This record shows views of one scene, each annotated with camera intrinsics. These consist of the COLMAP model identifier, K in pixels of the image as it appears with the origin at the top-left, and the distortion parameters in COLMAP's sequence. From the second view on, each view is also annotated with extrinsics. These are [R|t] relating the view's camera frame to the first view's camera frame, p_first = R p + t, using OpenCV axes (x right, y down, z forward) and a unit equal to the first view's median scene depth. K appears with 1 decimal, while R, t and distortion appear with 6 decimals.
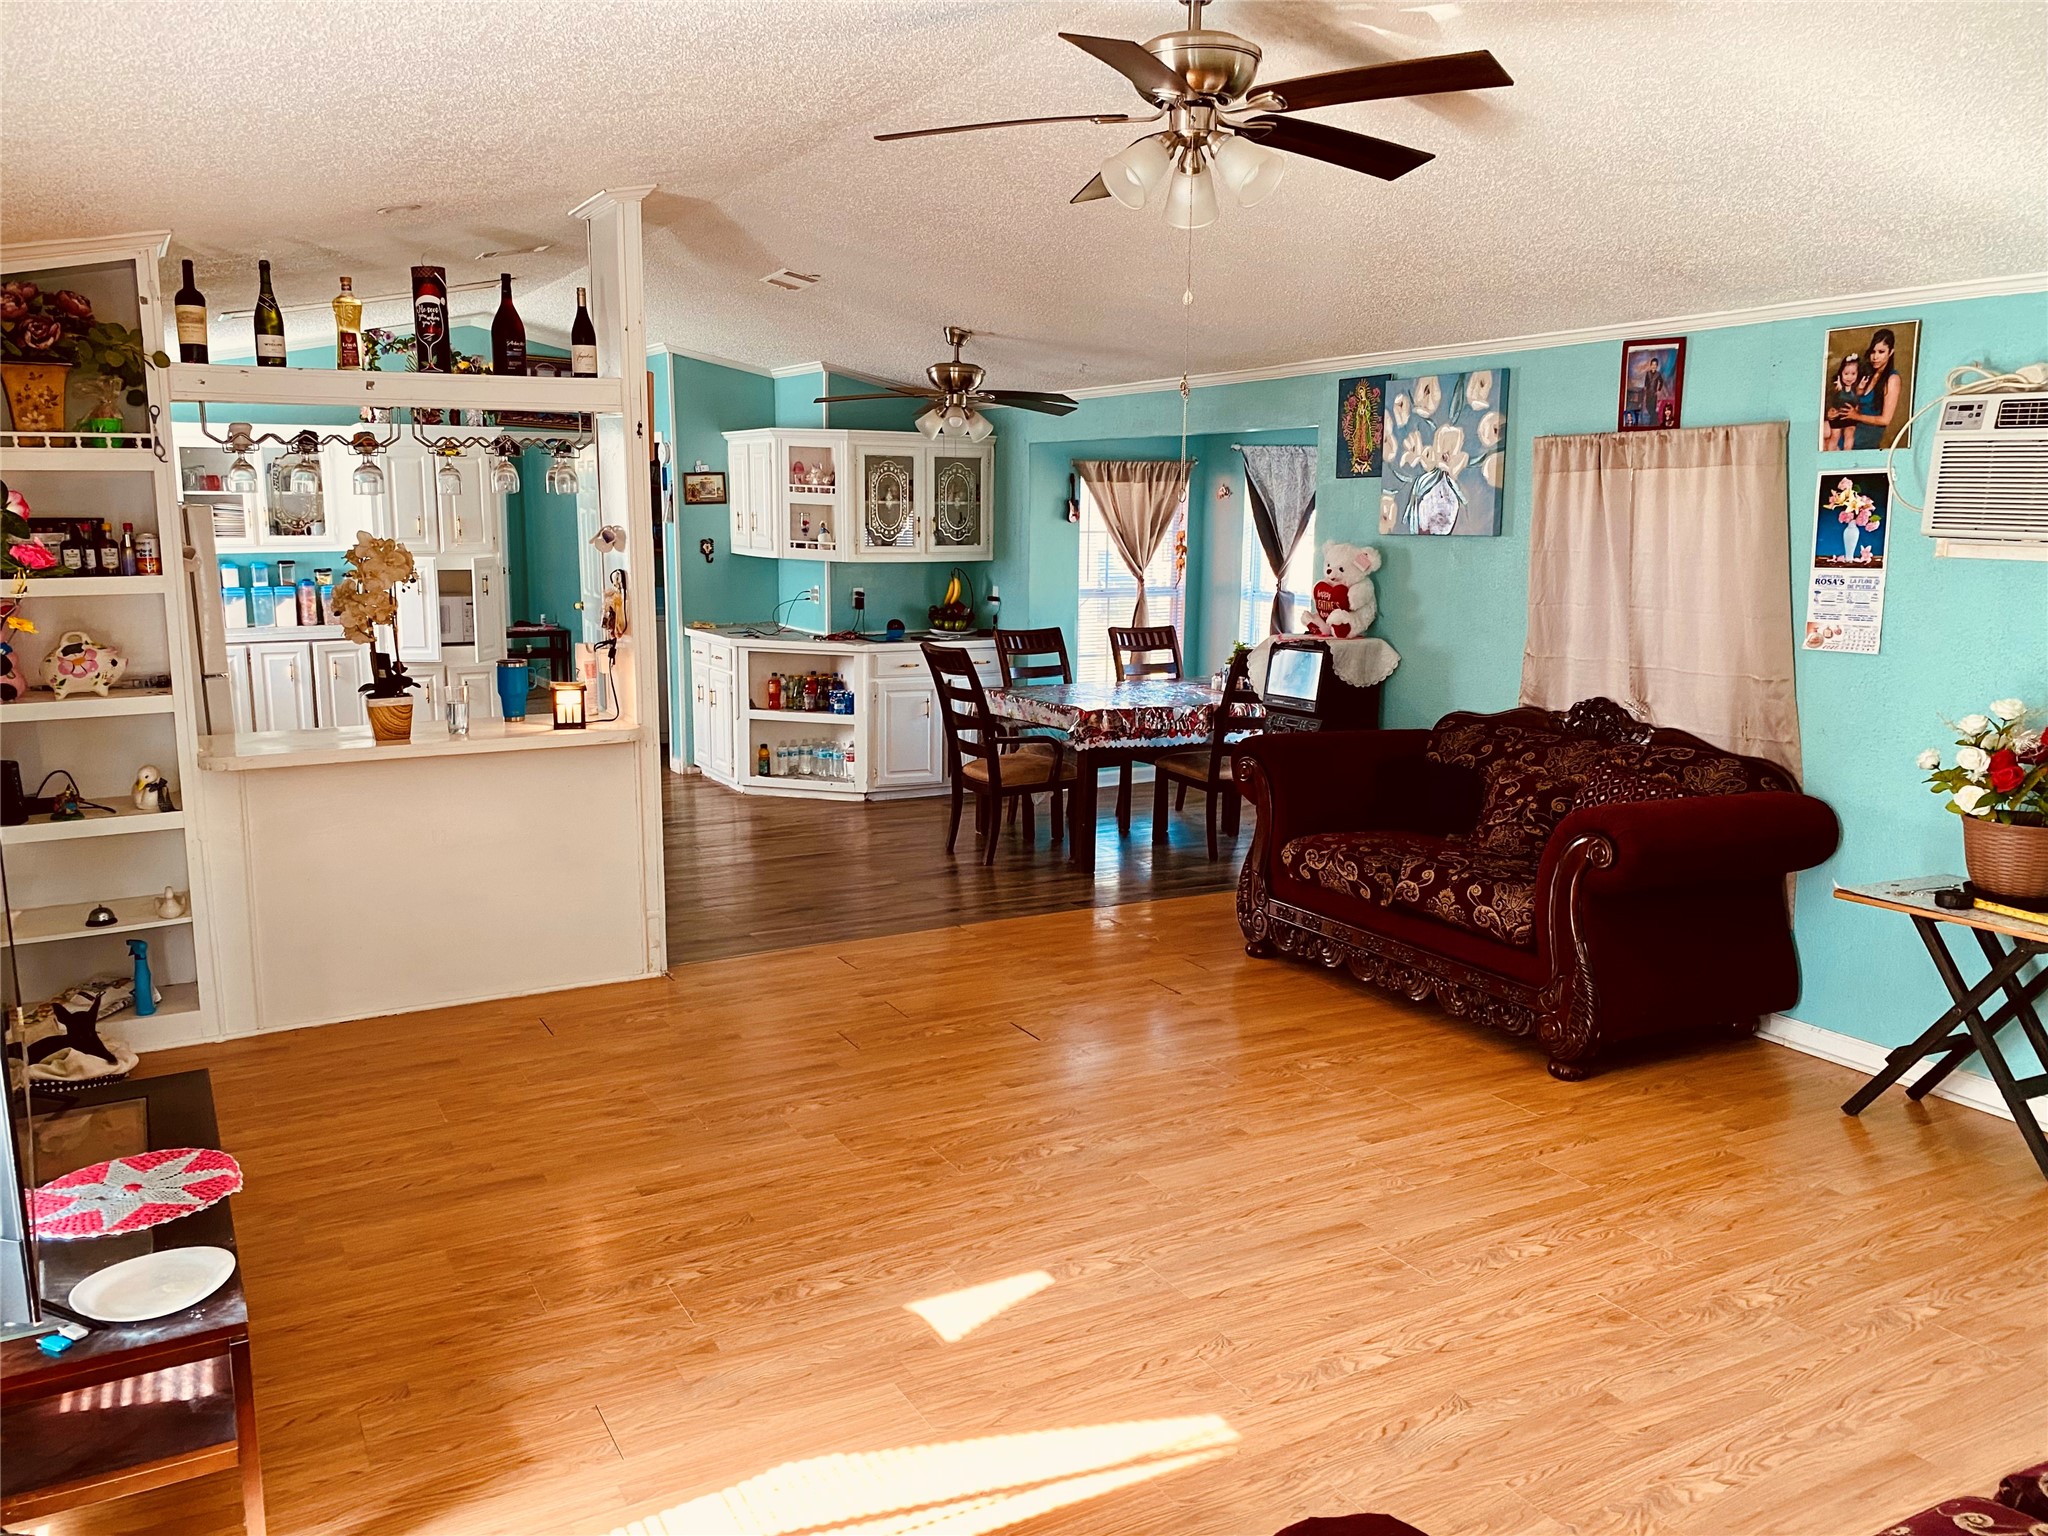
lens RADIAL K [[1559.8, 0, 1024.5], [0, 1559.8, 764.1], [0, 0, 1]] dist [0.009530, -0.023356]
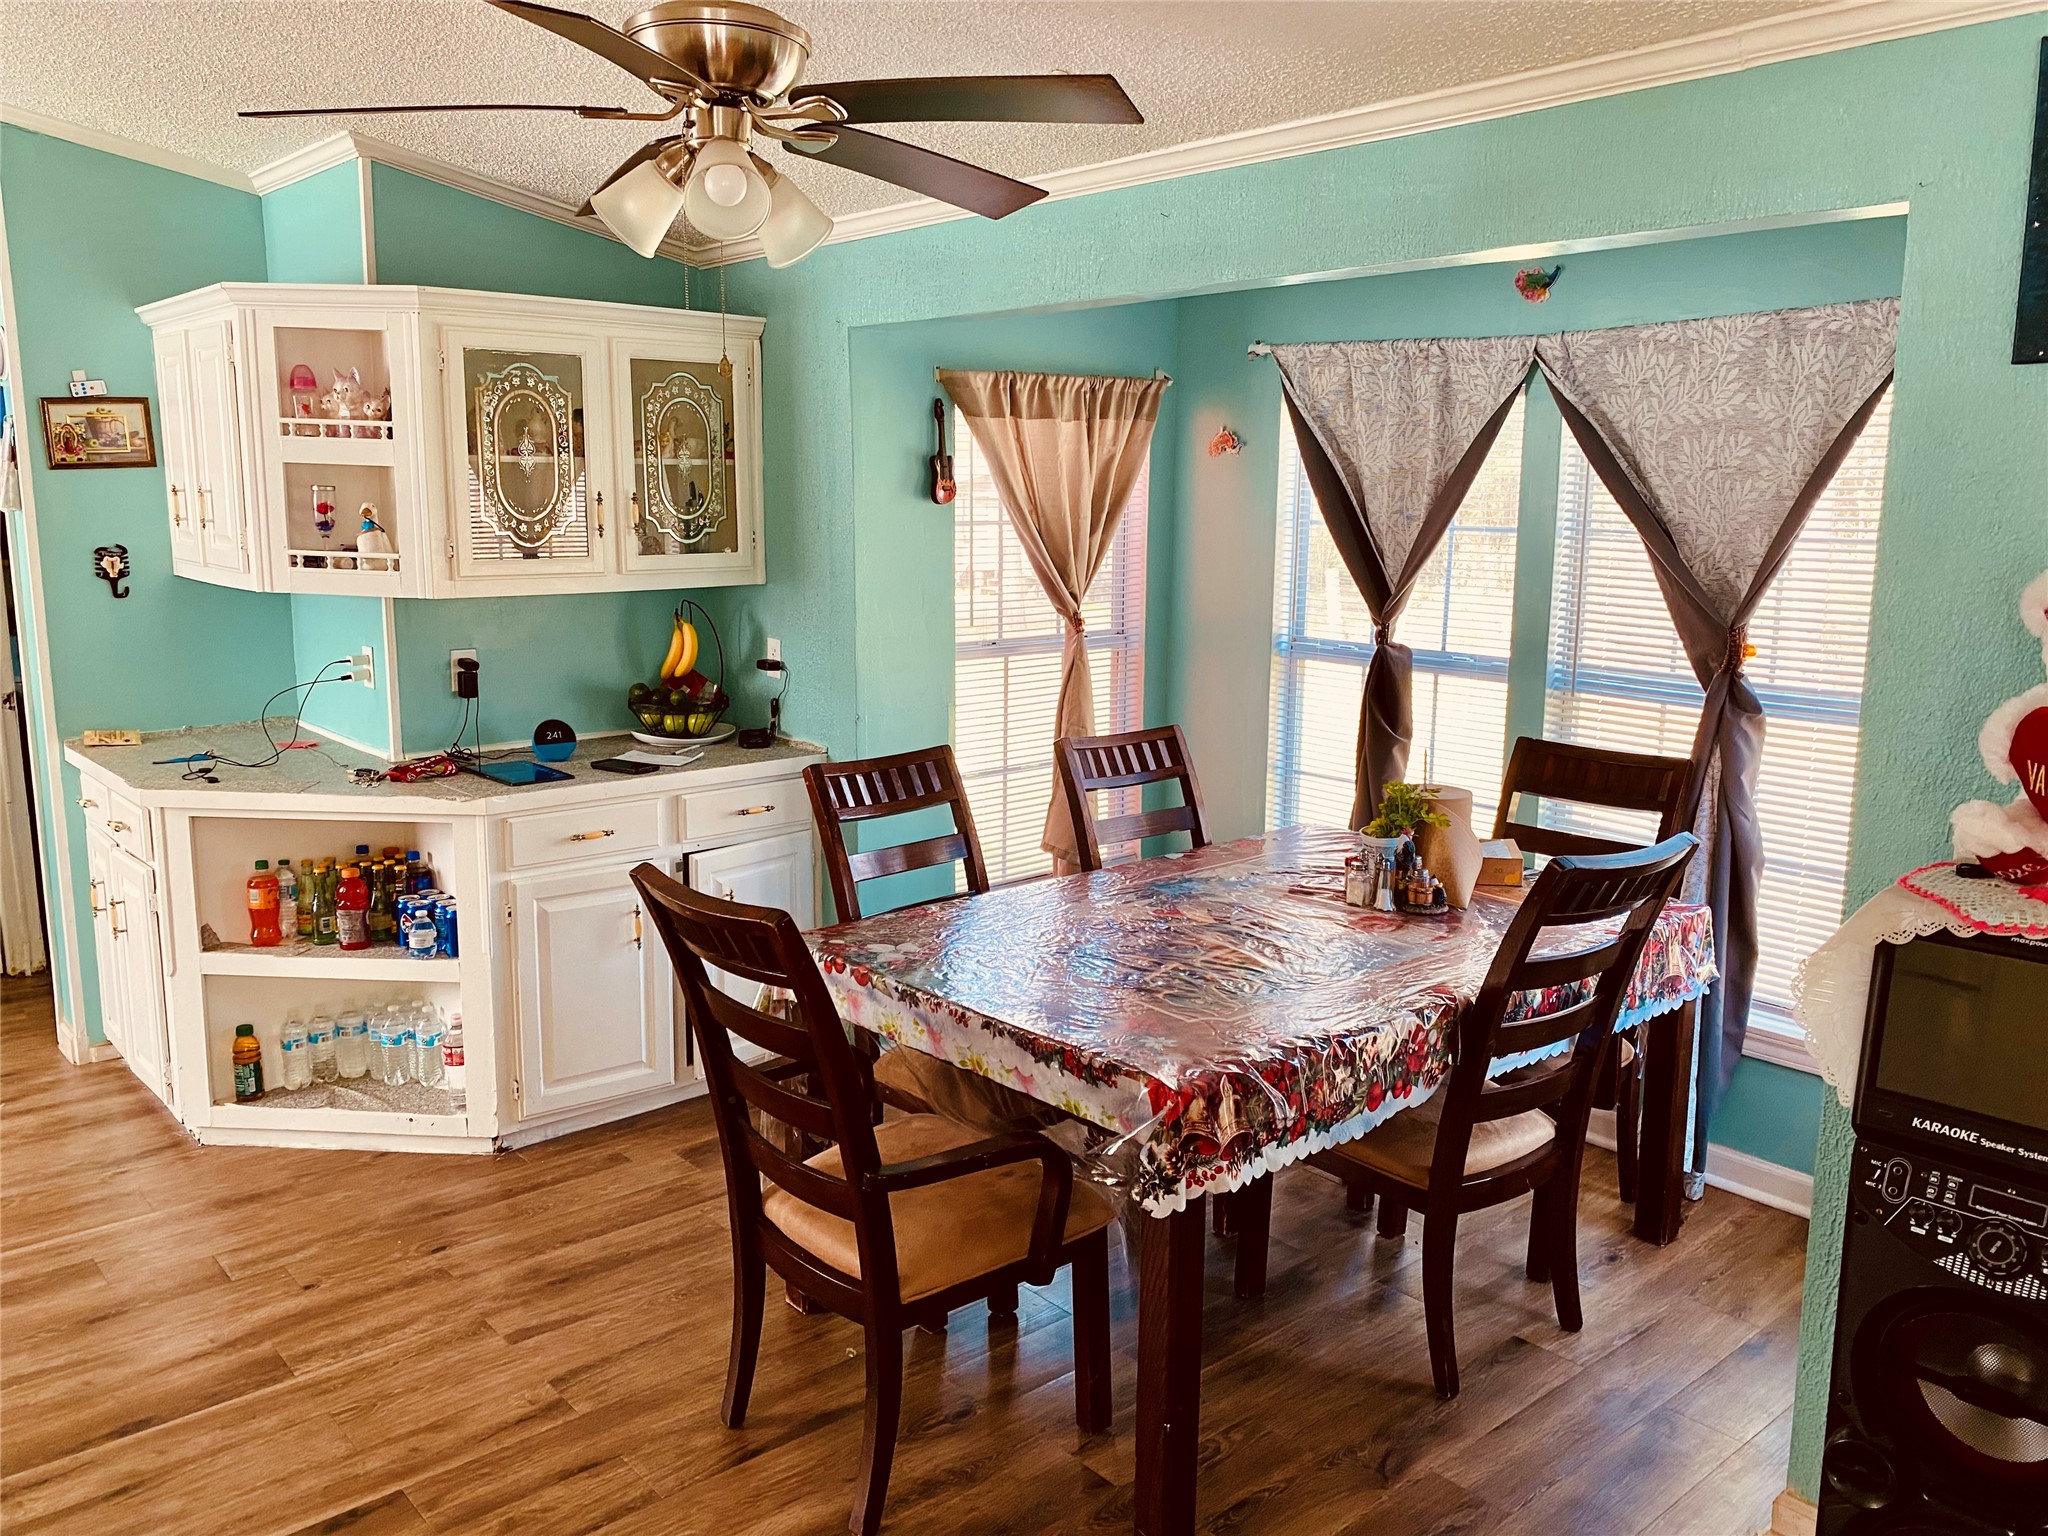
lens RADIAL K [[1559.8, 0, 1043.5], [0, 1559.8, 732.8], [0, 0, 1]] dist [0.009530, -0.023356]
pose [[0.976151, -0.037435, 0.213840, -0.041879], [0.038312, 0.999266, 0.000045, -0.085269], [-0.213685, 0.008148, 0.976869, 0.538185]]
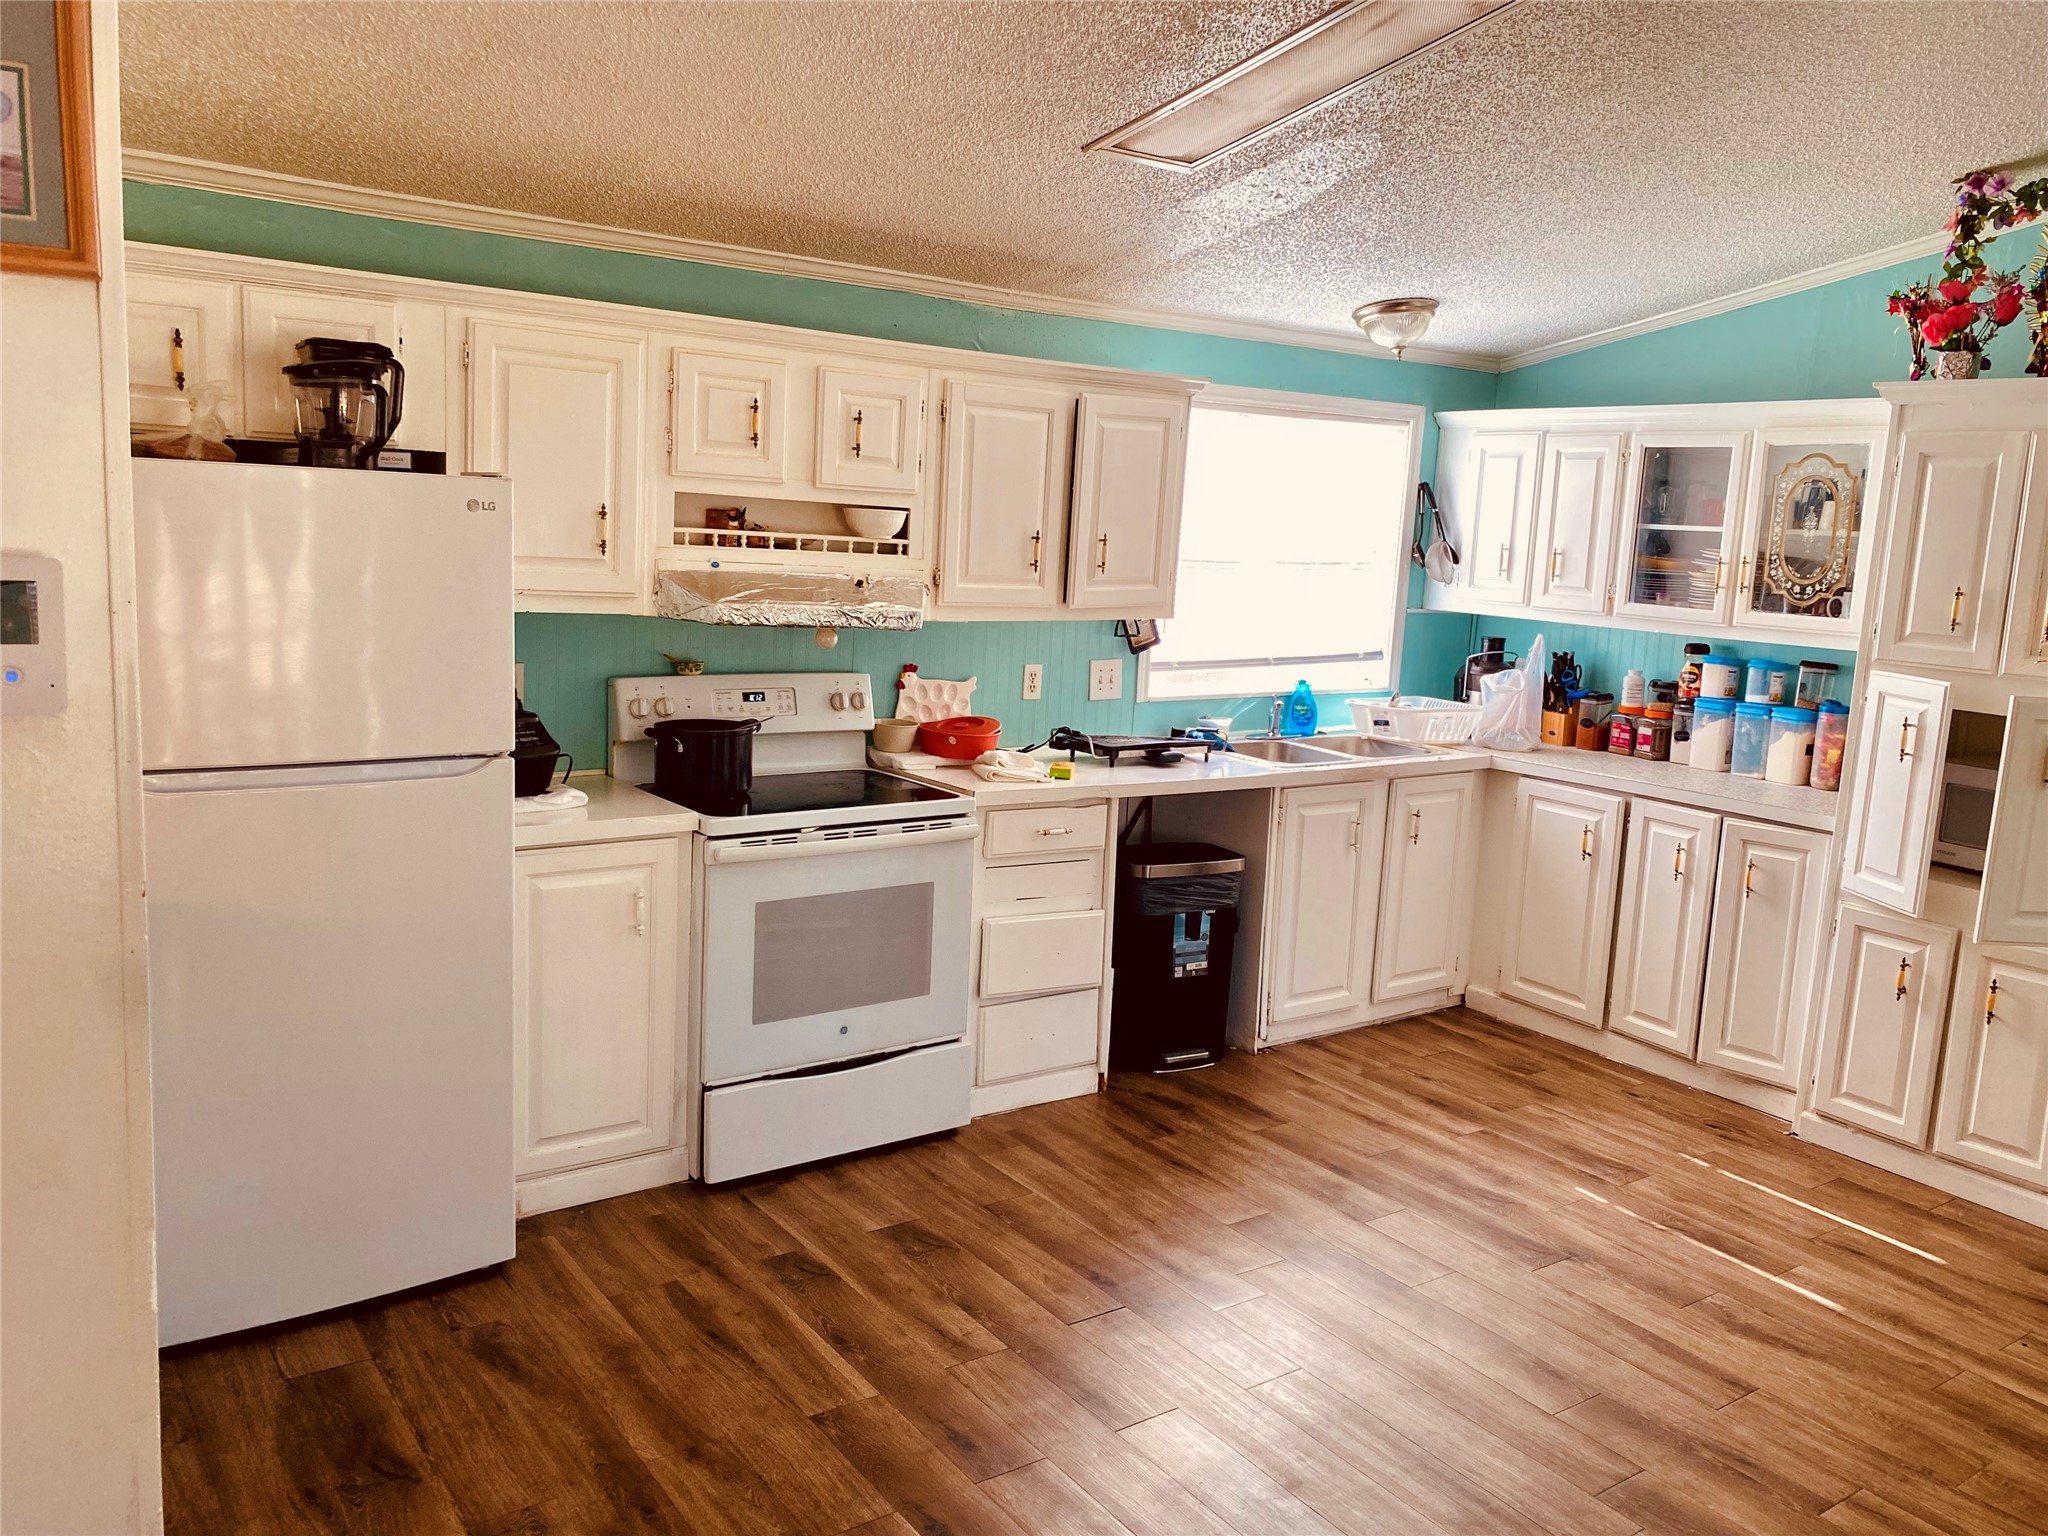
lens RADIAL K [[1559.8, 0, 1024.7], [0, 1559.8, 763.1], [0, 0, 1]] dist [0.009530, -0.023356]
pose [[0.119757, 0.156215, -0.980436, 0.451276], [-0.210078, 0.969169, 0.128760, -0.106548], [0.970322, 0.190548, 0.148882, 0.691483]]
